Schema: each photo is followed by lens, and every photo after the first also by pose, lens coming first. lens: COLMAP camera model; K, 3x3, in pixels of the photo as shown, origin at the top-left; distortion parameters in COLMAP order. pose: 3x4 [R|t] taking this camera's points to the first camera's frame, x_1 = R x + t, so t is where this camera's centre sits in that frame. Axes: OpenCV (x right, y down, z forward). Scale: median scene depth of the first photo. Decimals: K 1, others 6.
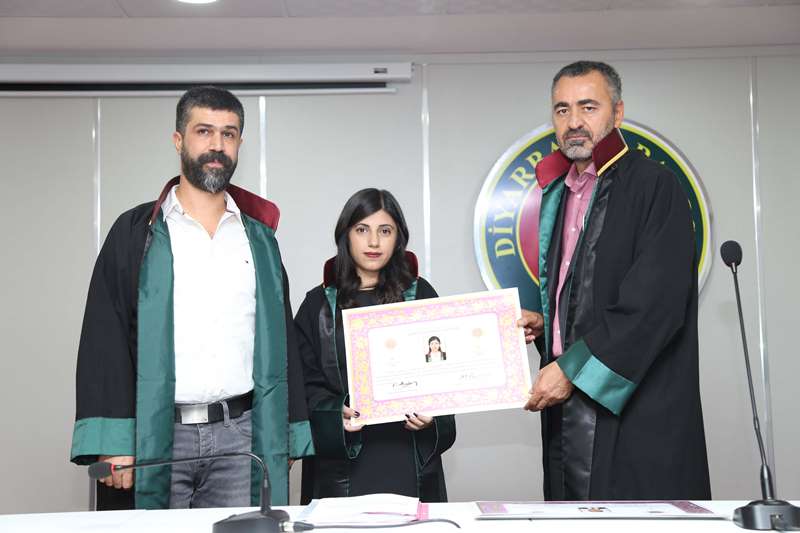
lens RADIAL K [[1335.2, 0, 396.3], [0, 1335.2, 261.5], [0, 0, 1]] dist [0.031983, 0.000000]
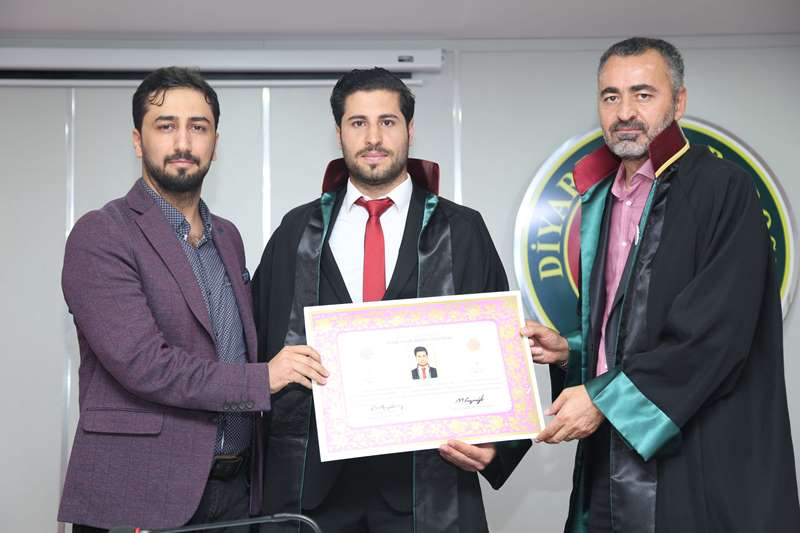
lens RADIAL K [[1523.5, 0, 419.5], [0, 1523.5, 264.9], [0, 0, 1]] dist [0.136880, 0.000000]
pose [[0.999935, 0.006780, -0.009143, 0.015812], [-0.006892, 0.999902, -0.012200, 0.000992], [0.009060, 0.012262, 0.999884, 0.063649]]
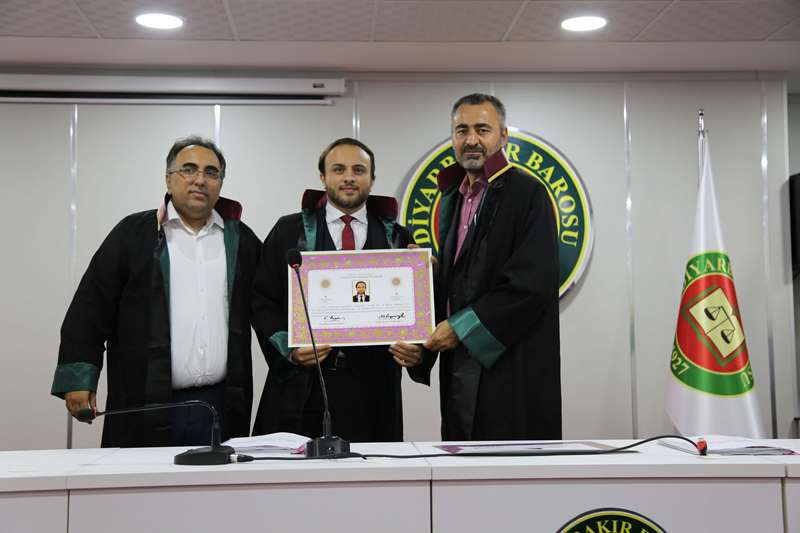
lens RADIAL K [[1162.9, 0, 403.8], [0, 1162.9, 267.3], [0, 0, 1]] dist [0.046197, 0.000000]
pose [[0.998005, 0.011271, 0.062128, 0.003020], [-0.012442, 0.999751, 0.018499, -0.004696], [-0.061904, -0.019235, 0.997897, -0.081157]]
